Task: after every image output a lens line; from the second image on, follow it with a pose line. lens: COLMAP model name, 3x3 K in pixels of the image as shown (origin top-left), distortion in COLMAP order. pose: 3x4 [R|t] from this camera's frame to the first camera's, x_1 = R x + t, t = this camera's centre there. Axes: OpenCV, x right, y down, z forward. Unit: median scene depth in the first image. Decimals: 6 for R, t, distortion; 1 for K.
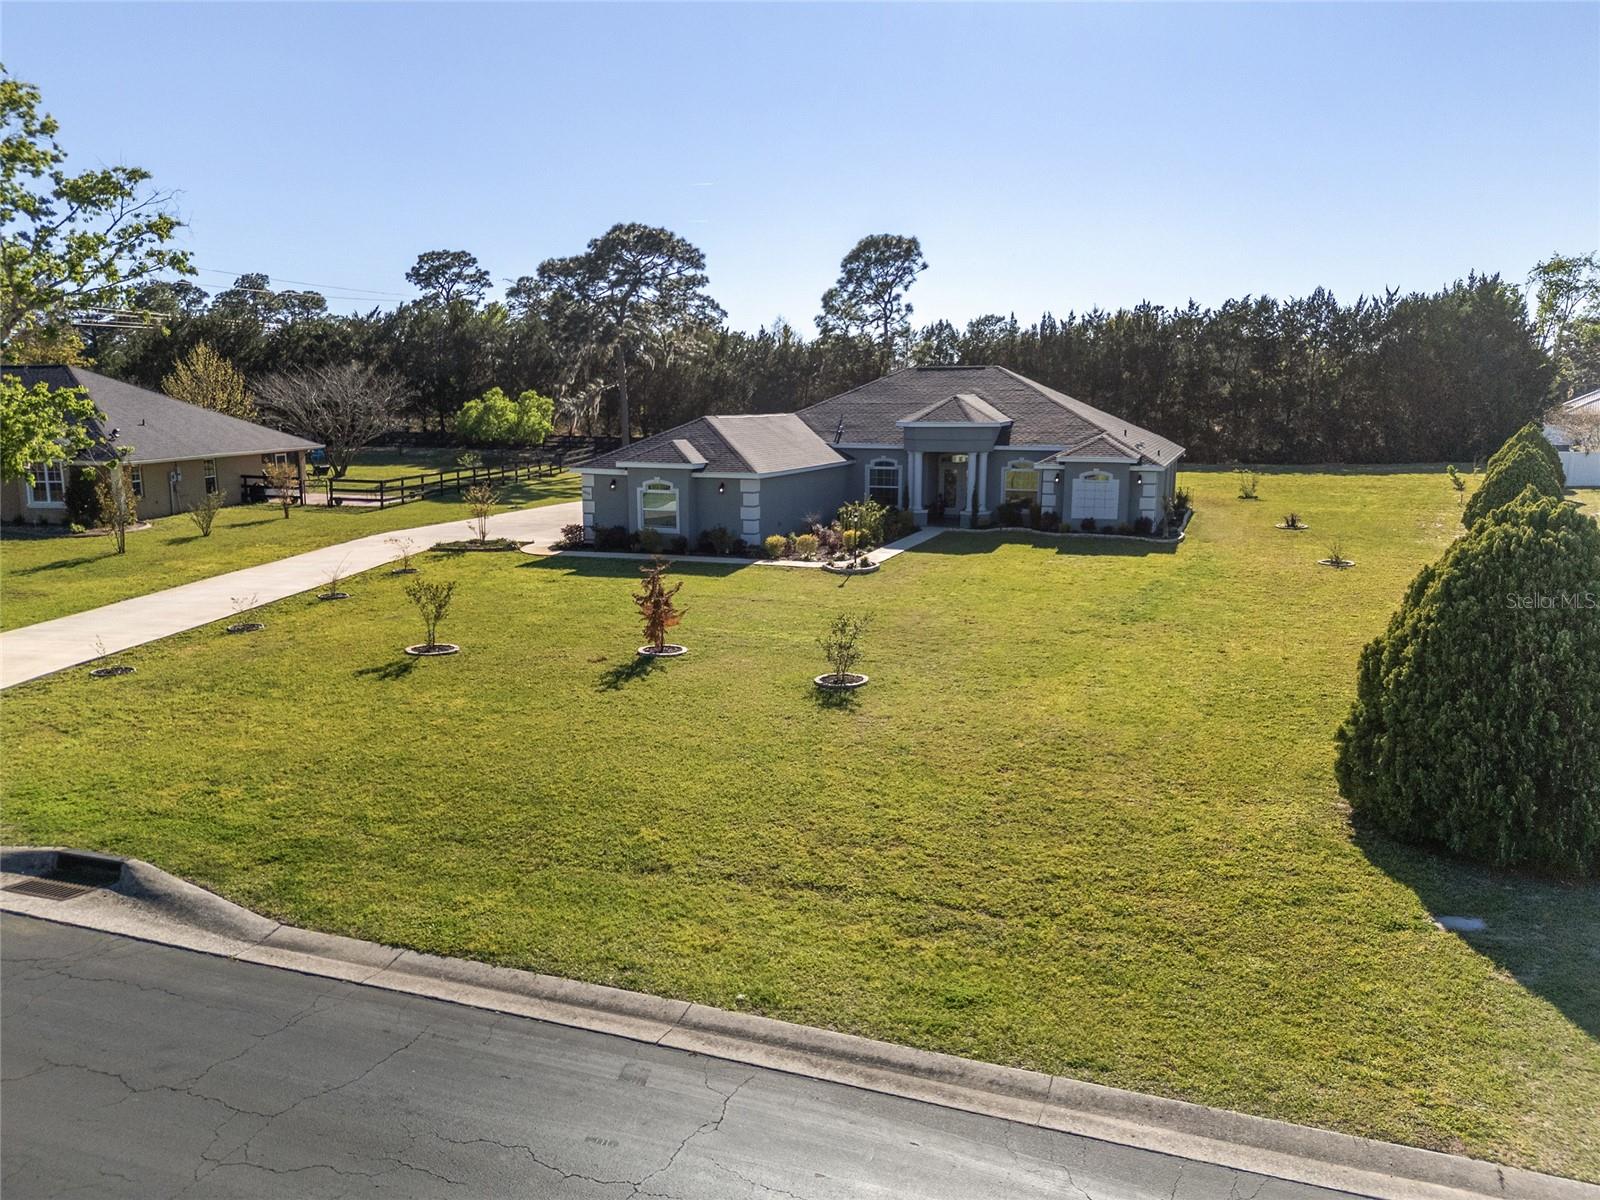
lens RADIAL K [[1173.7, 0, 801.6], [0, 1173.7, 604.1], [0, 0, 1]] dist [0.077427, -0.079433]
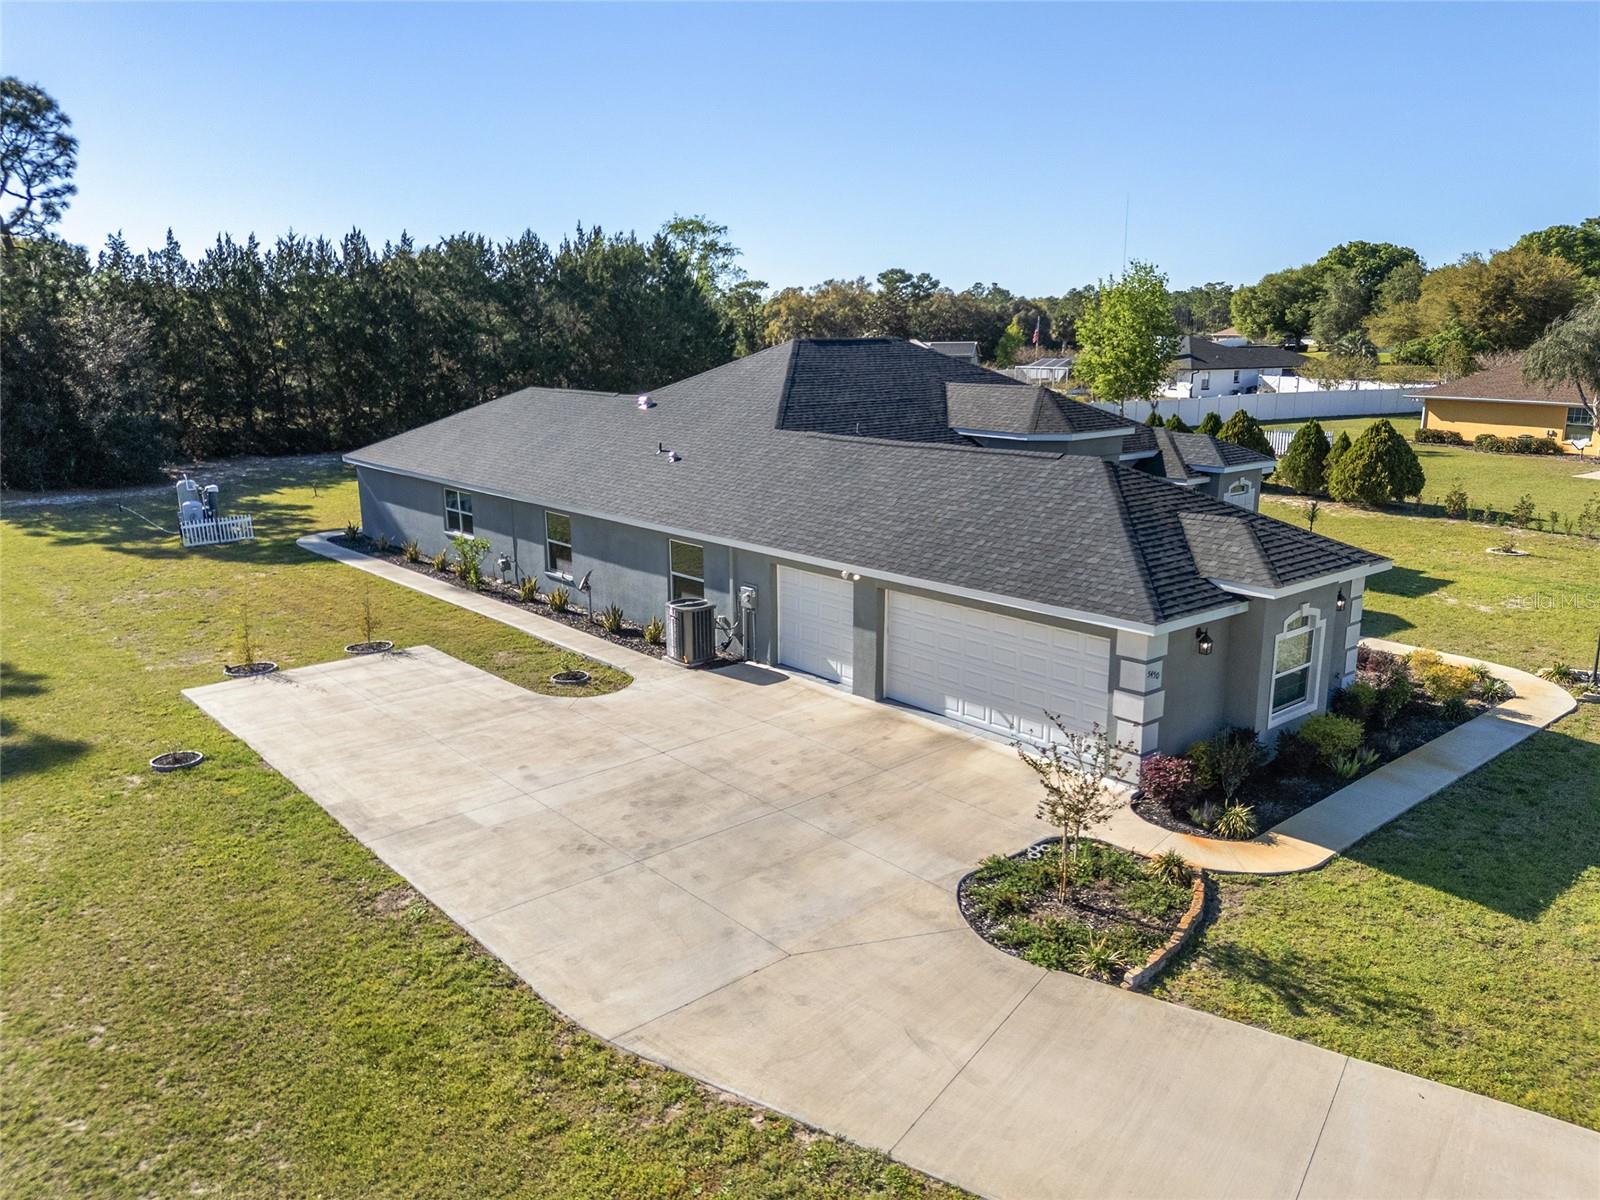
lens RADIAL K [[1173.7, 0, 794.3], [0, 1173.7, 611.1], [0, 0, 1]] dist [0.077427, -0.079433]
pose [[0.486933, -0.205806, 0.848846, -0.298476], [0.157917, 0.976572, 0.146185, -0.099731], [-0.859045, 0.062865, 0.508025, 0.457032]]
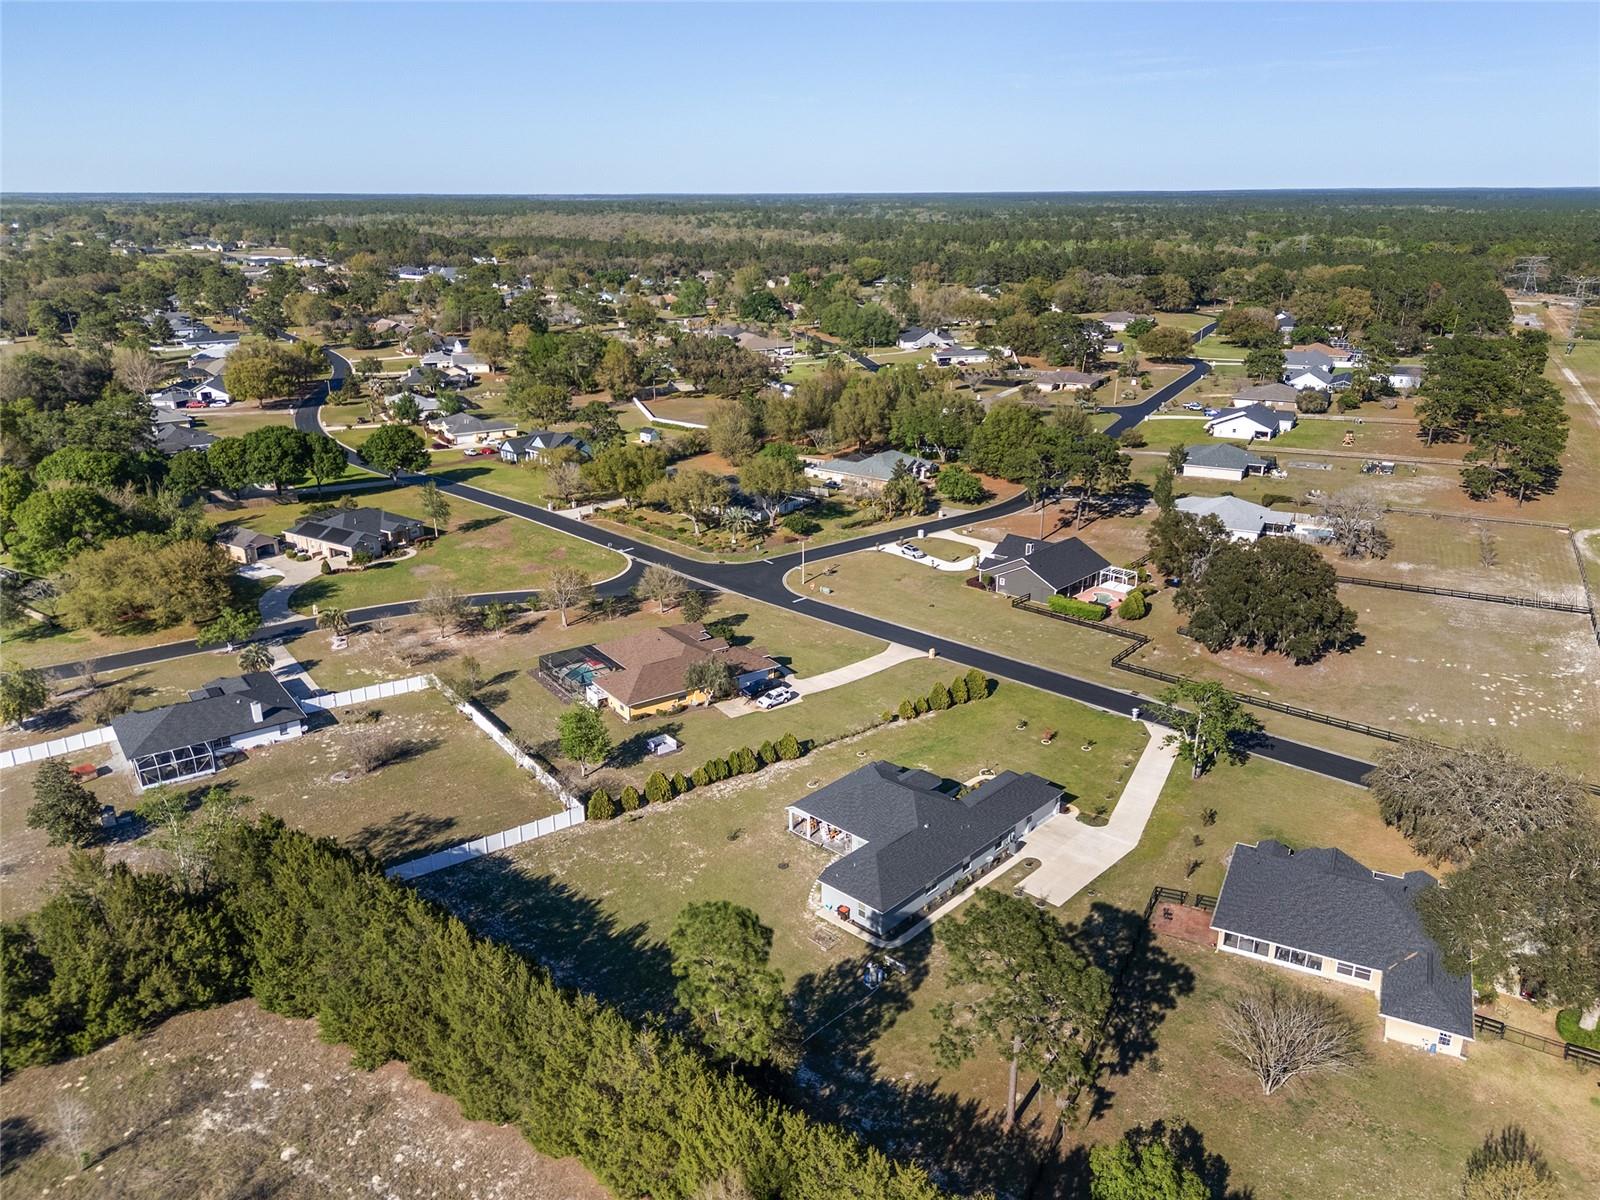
lens RADIAL K [[1173.7, 0, 795.3], [0, 1173.7, 597.9], [0, 0, 1]] dist [0.077427, -0.079433]
pose [[-0.922714, -0.124623, 0.364784, -0.307308], [0.067813, 0.879067, 0.471851, -1.042616], [-0.379473, 0.460121, -0.802676, 1.775120]]
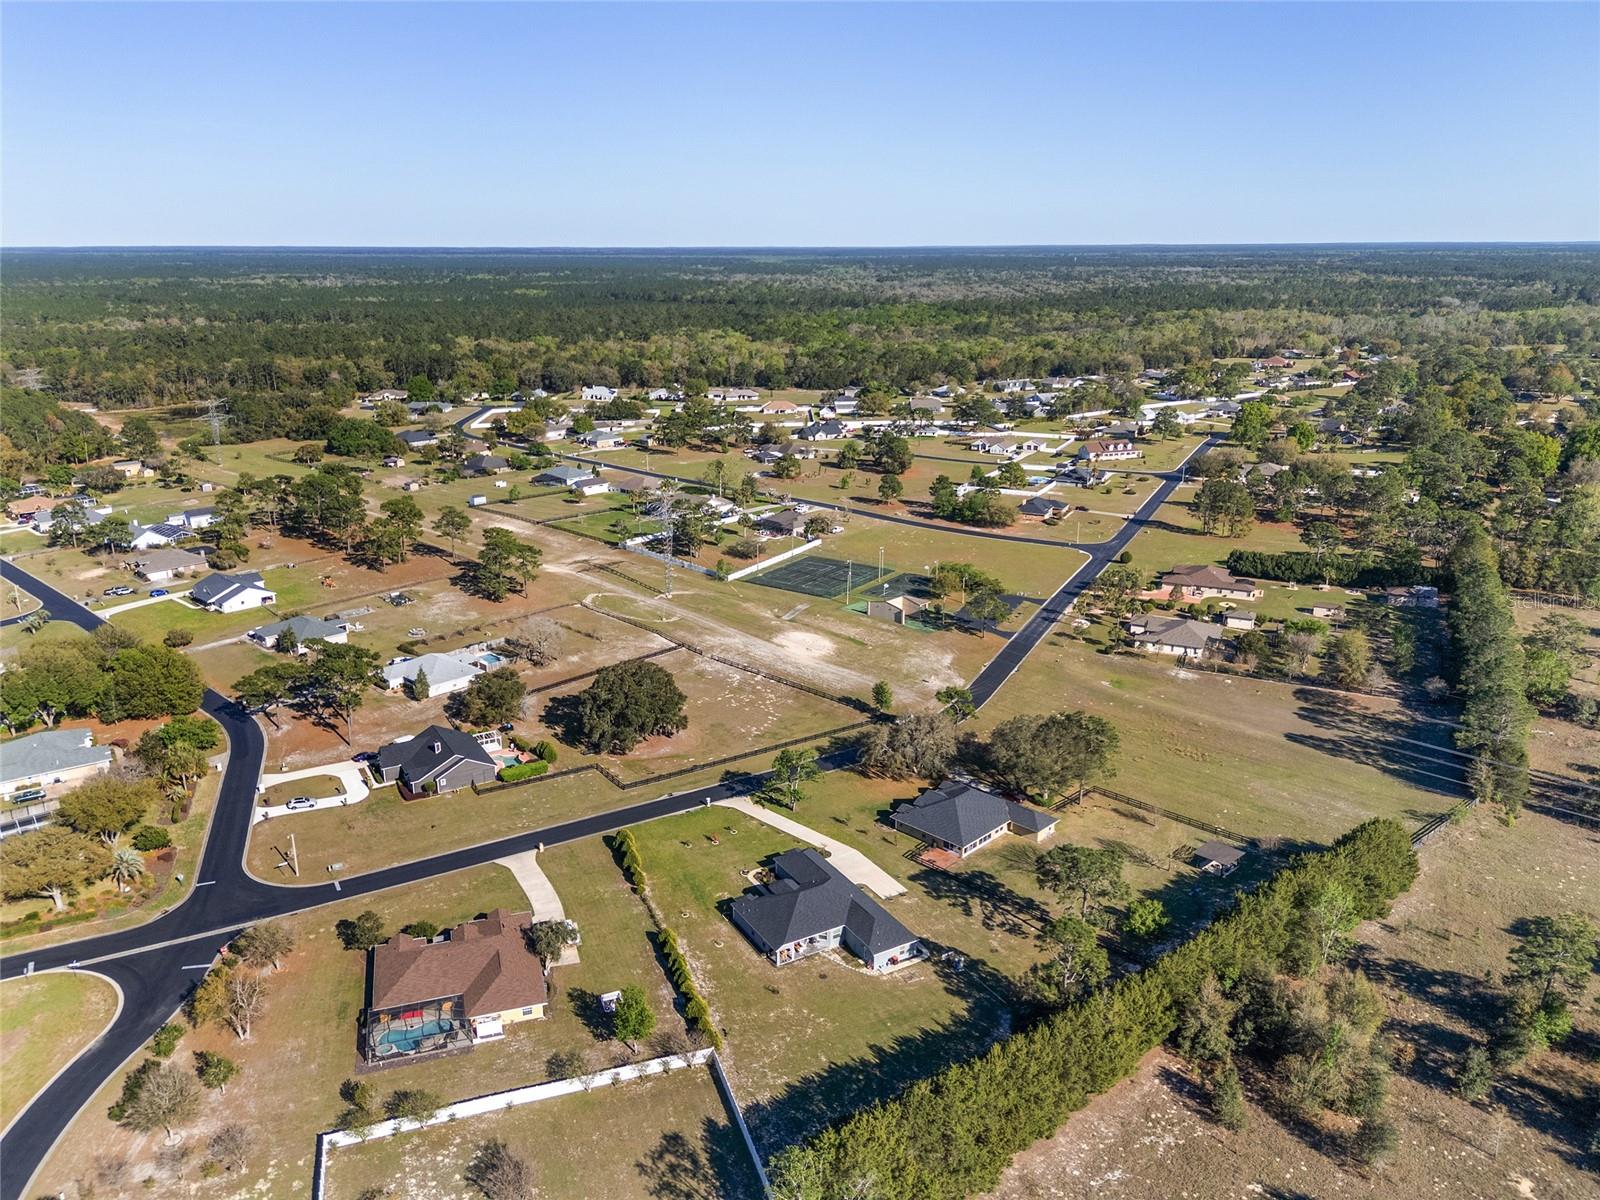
lens RADIAL K [[1173.7, 0, 800.2], [0, 1173.7, 607.7], [0, 0, 1]] dist [0.077427, -0.079433]
pose [[-0.635482, 0.226847, -0.738040, 1.578387], [-0.132375, 0.909705, 0.393590, -1.448596], [0.760684, 0.347817, -0.548073, 1.638610]]
